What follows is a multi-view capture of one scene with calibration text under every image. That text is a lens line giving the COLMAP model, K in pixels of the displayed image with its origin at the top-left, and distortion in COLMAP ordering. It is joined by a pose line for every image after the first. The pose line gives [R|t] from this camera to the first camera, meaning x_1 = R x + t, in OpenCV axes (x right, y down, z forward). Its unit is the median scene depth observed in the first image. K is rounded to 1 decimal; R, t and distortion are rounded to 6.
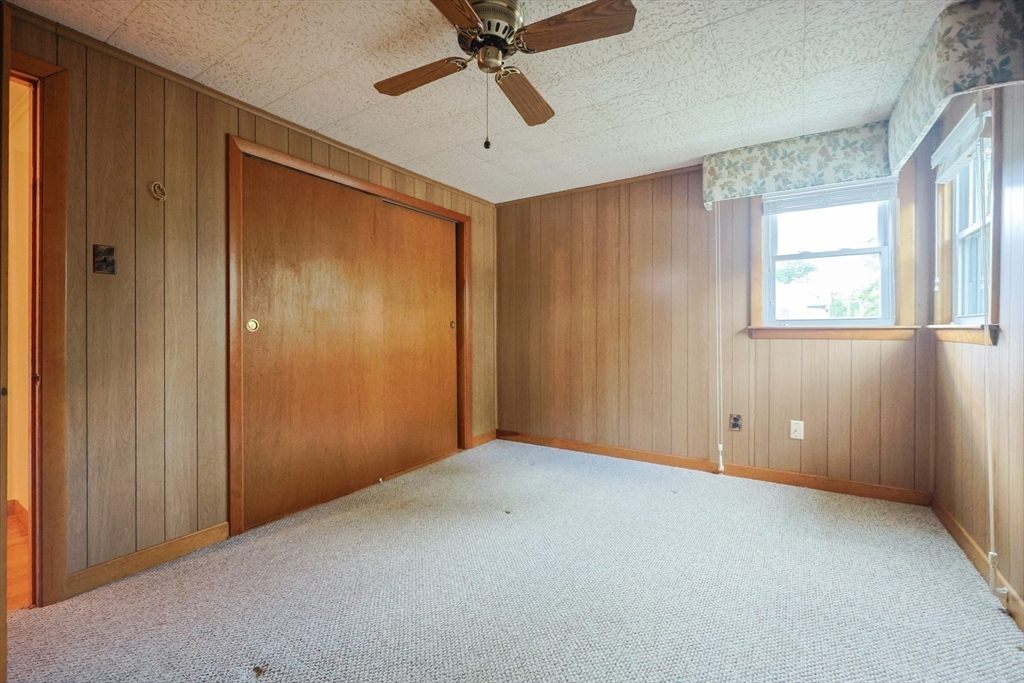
lens RADIAL K [[437.4, 0, 517.8], [0, 437.4, 333.6], [0, 0, 1]] dist [-0.003190, 0.000370]
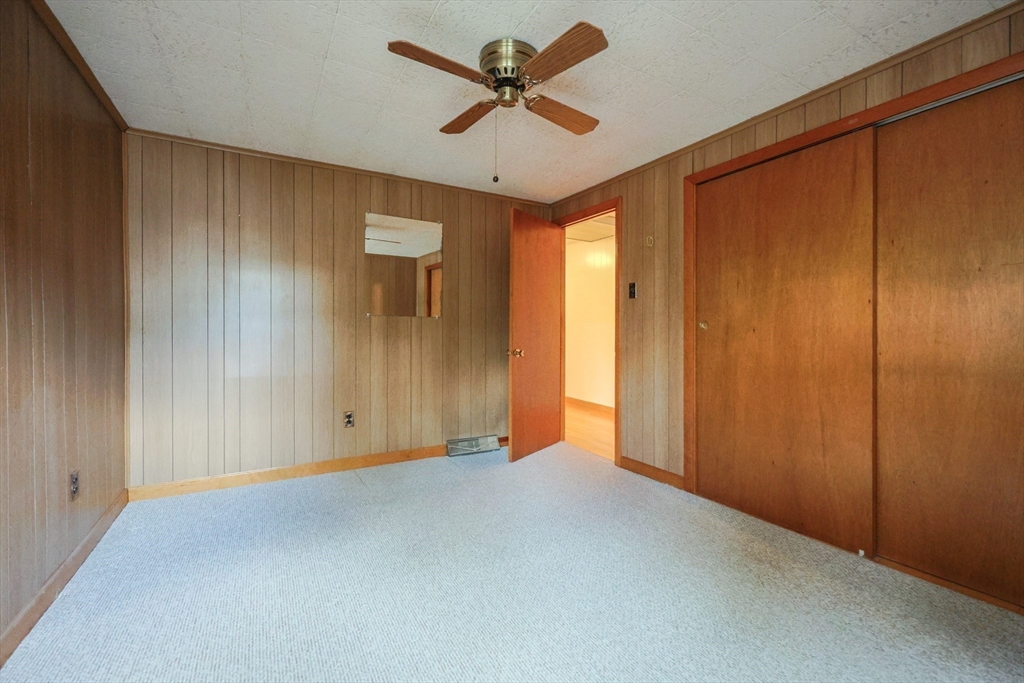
lens RADIAL K [[437.4, 0, 517.3], [0, 437.4, 333.7], [0, 0, 1]] dist [-0.003190, 0.000370]
pose [[-0.460252, 0.005305, -0.887773, 0.672873], [-0.001524, 0.999976, 0.006766, -0.003701], [0.887787, 0.004467, -0.460233, 1.091143]]
